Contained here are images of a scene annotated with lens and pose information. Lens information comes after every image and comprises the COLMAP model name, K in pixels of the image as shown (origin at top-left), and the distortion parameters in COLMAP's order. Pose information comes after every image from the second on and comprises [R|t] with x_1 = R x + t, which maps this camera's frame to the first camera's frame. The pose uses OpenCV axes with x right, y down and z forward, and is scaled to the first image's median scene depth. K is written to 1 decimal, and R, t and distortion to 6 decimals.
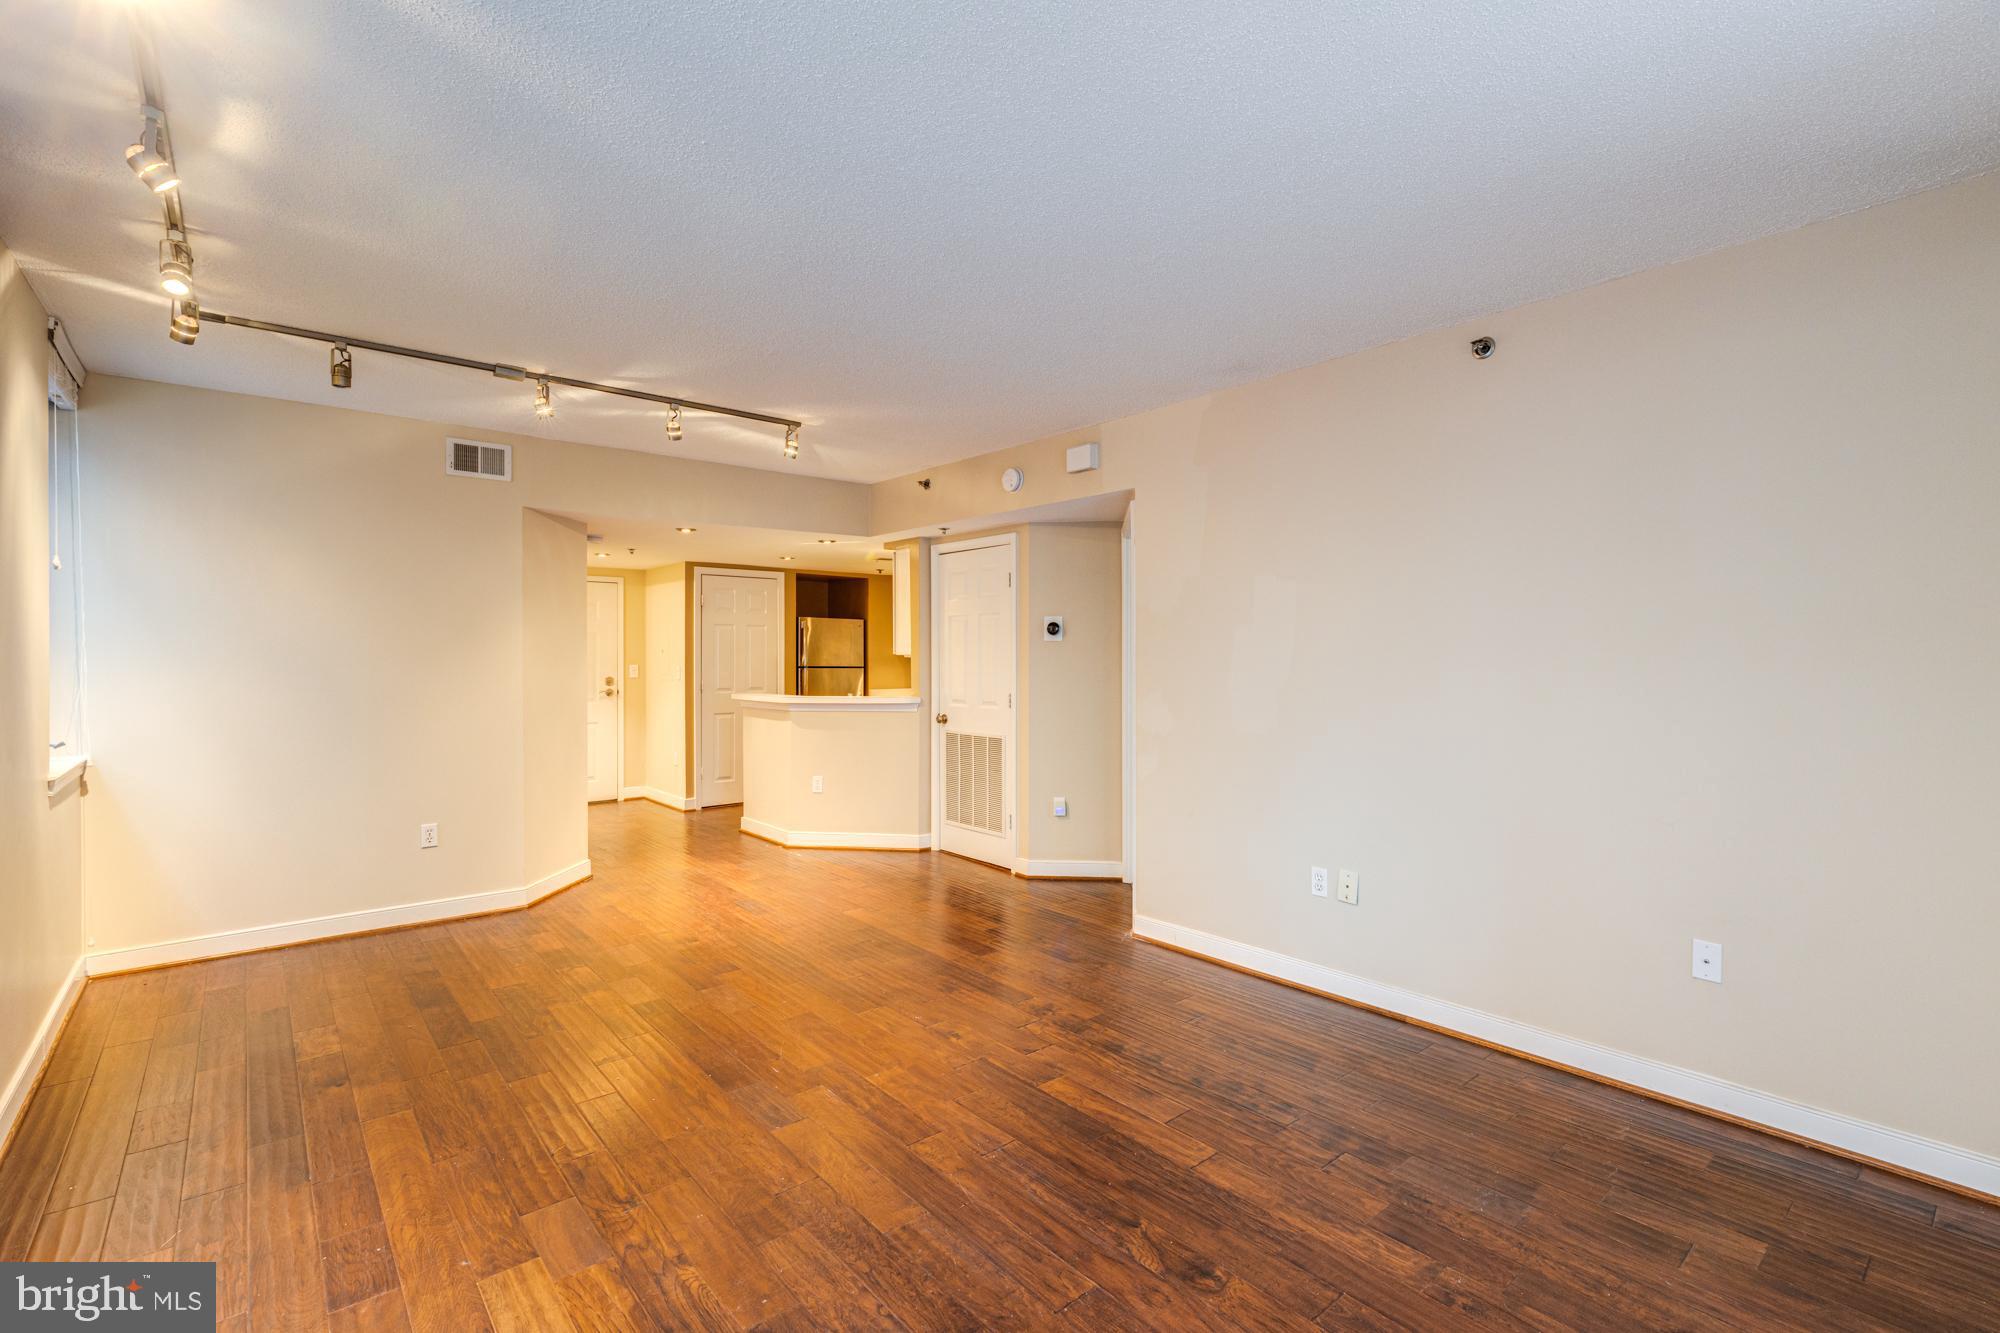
lens RADIAL K [[899.1, 0, 995.1], [0, 899.1, 651.9], [0, 0, 1]] dist [0.004784, -0.001330]
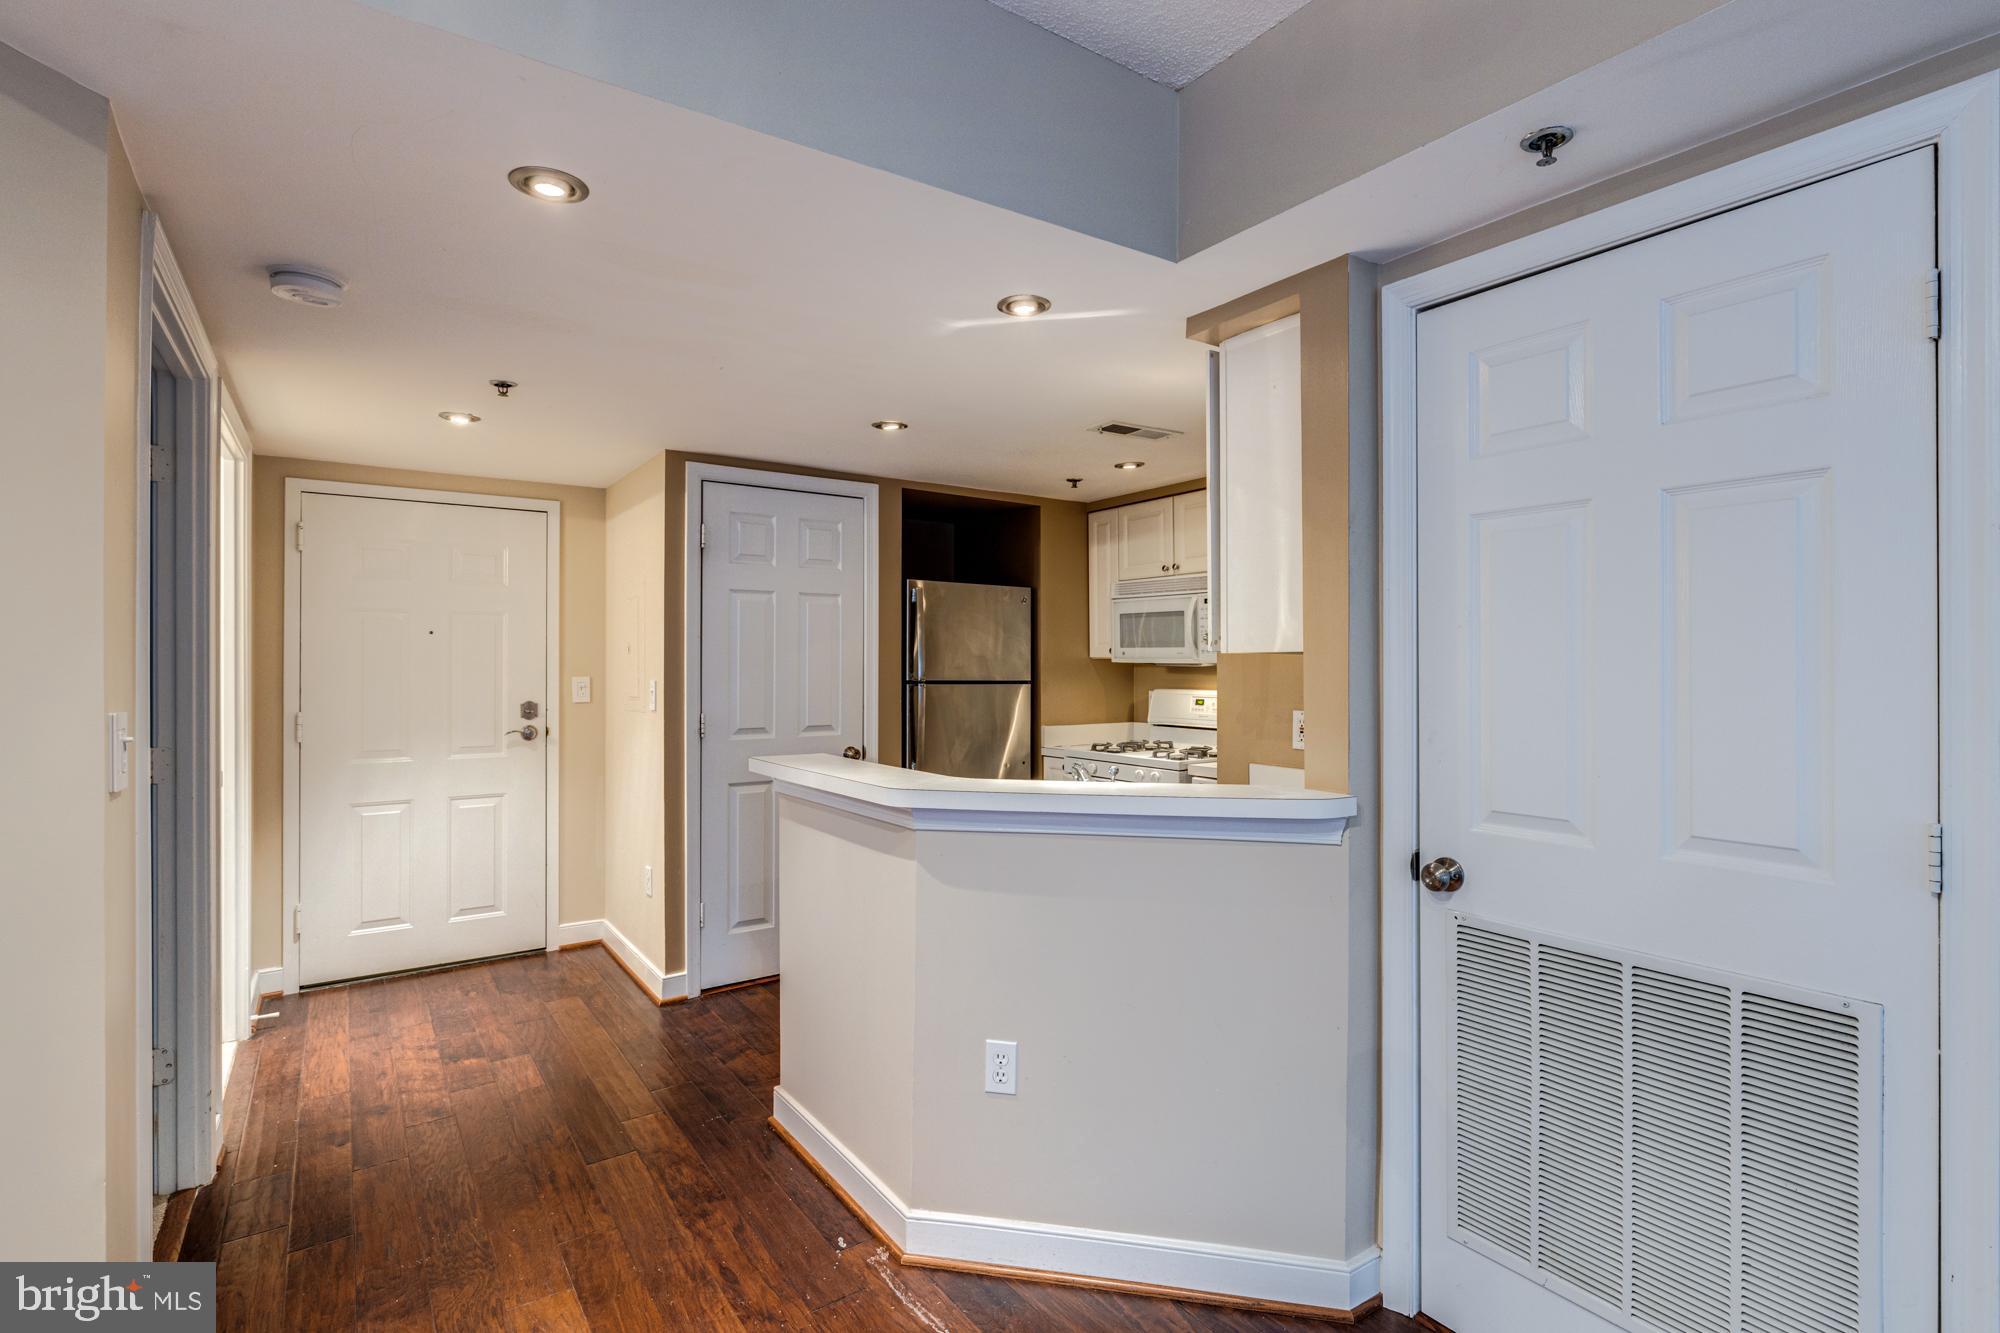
lens RADIAL K [[950.9, 0, 990.6], [0, 950.9, 665.2], [0, 0, 1]] dist [0.003593, 0.000018]
pose [[0.995678, 0.002301, -0.092848, -0.128714], [-0.001726, 0.999979, 0.006276, 0.004316], [0.092860, -0.006089, 0.995661, 0.505028]]
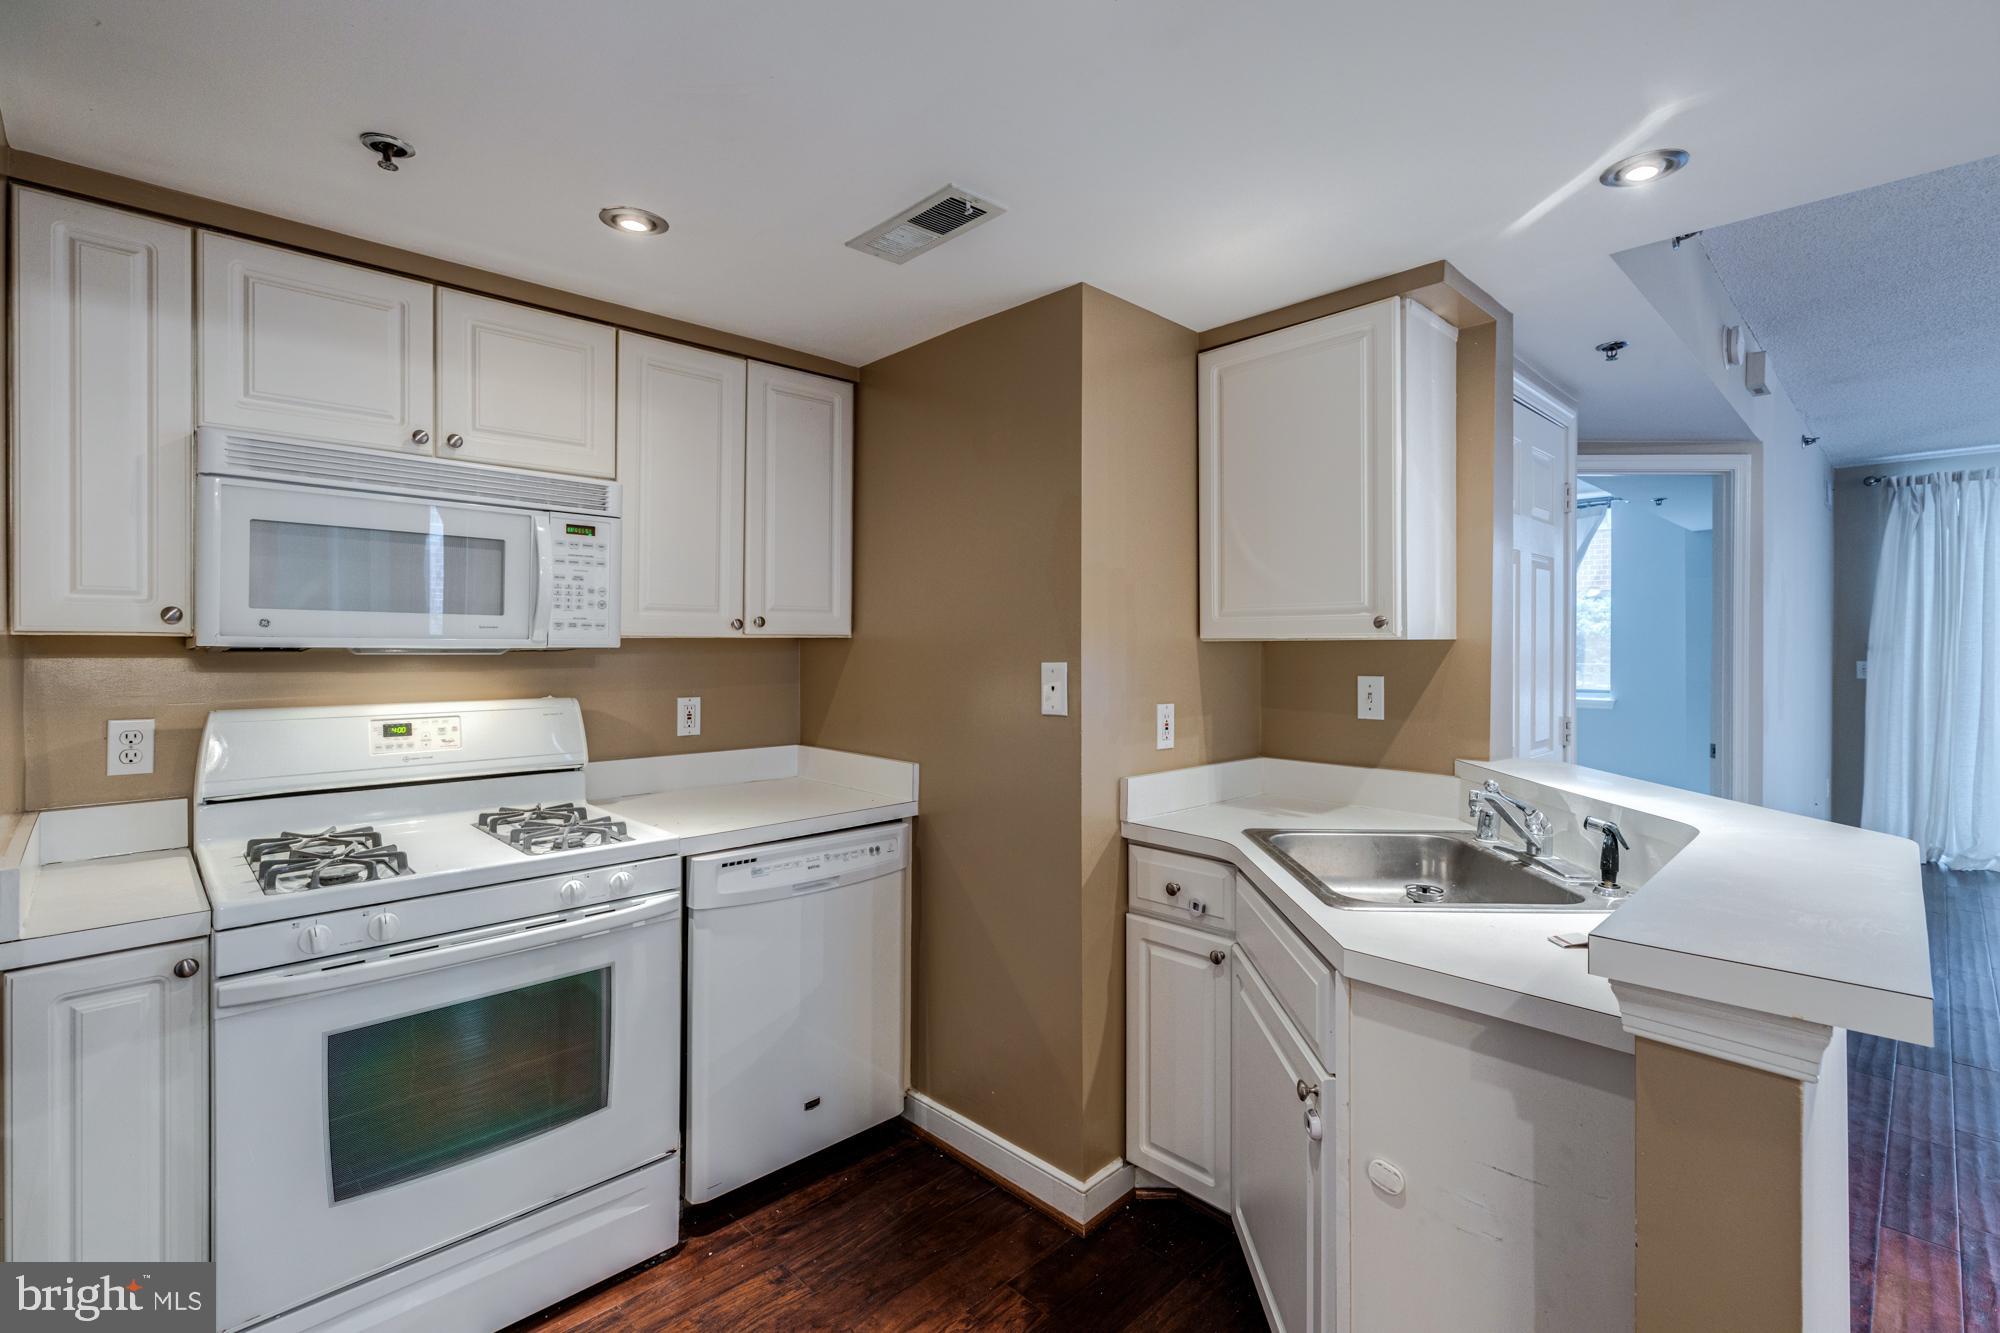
lens RADIAL K [[899.1, 0, 1009.6], [0, 899.1, 645.5], [0, 0, 1]] dist [0.004784, -0.001330]
pose [[-0.077906, 0.002132, 0.996958, -0.319357], [-0.005943, 0.999979, -0.002602, 0.005400], [-0.996943, -0.006128, -0.077892, 0.915650]]
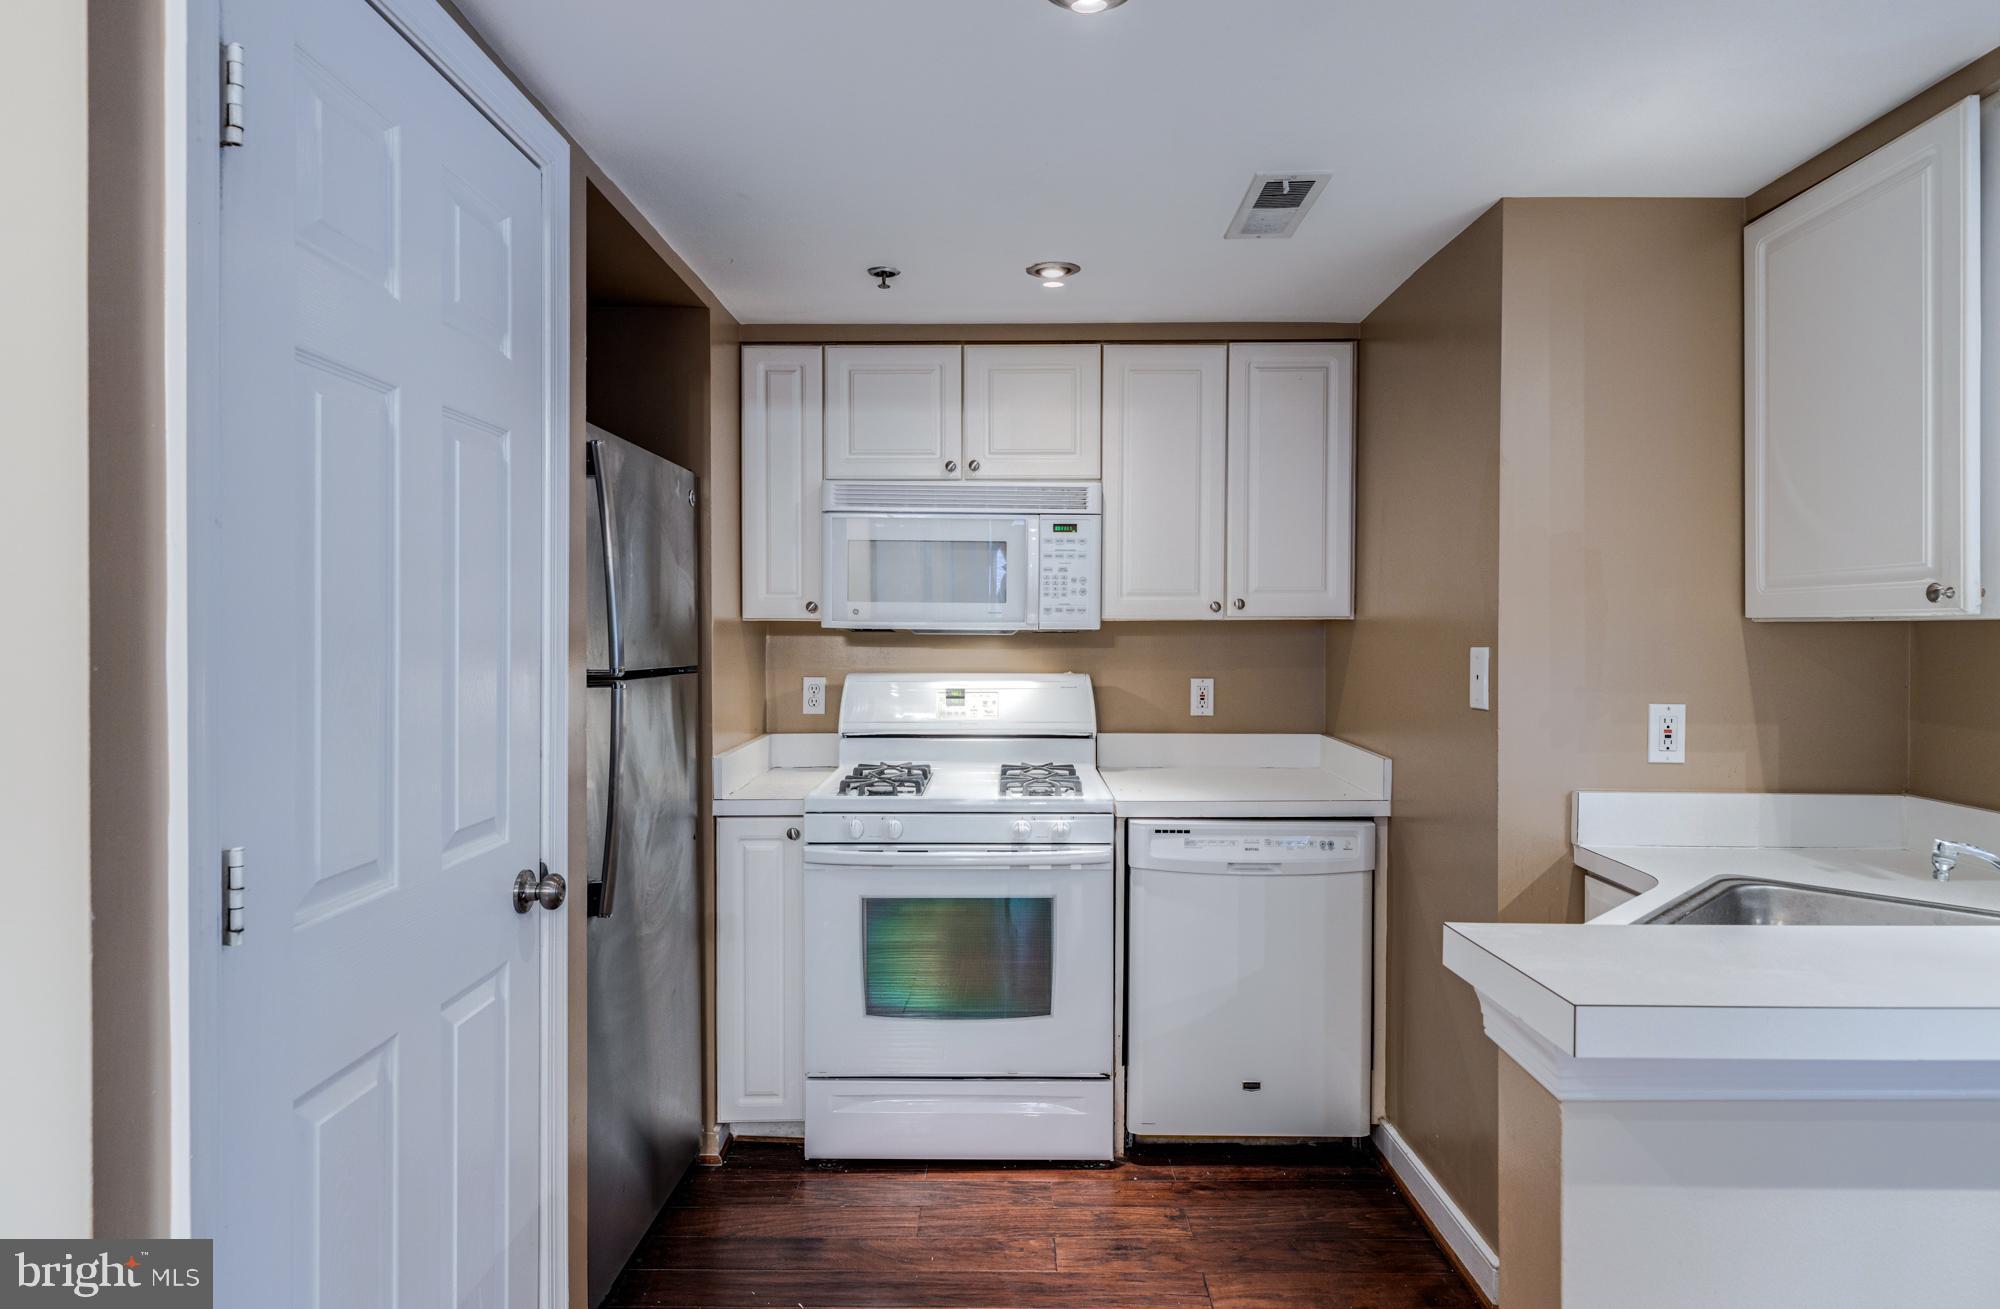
lens RADIAL K [[1118.6, 0, 1003.7], [0, 1118.6, 637.7], [0, 0, 1]] dist [0.011165, 0.002040]
pose [[0.645793, -0.004185, 0.763501, -0.348999], [-0.006637, 0.999916, 0.011096, 0.004838], [-0.763484, -0.012233, 0.645711, 0.796800]]
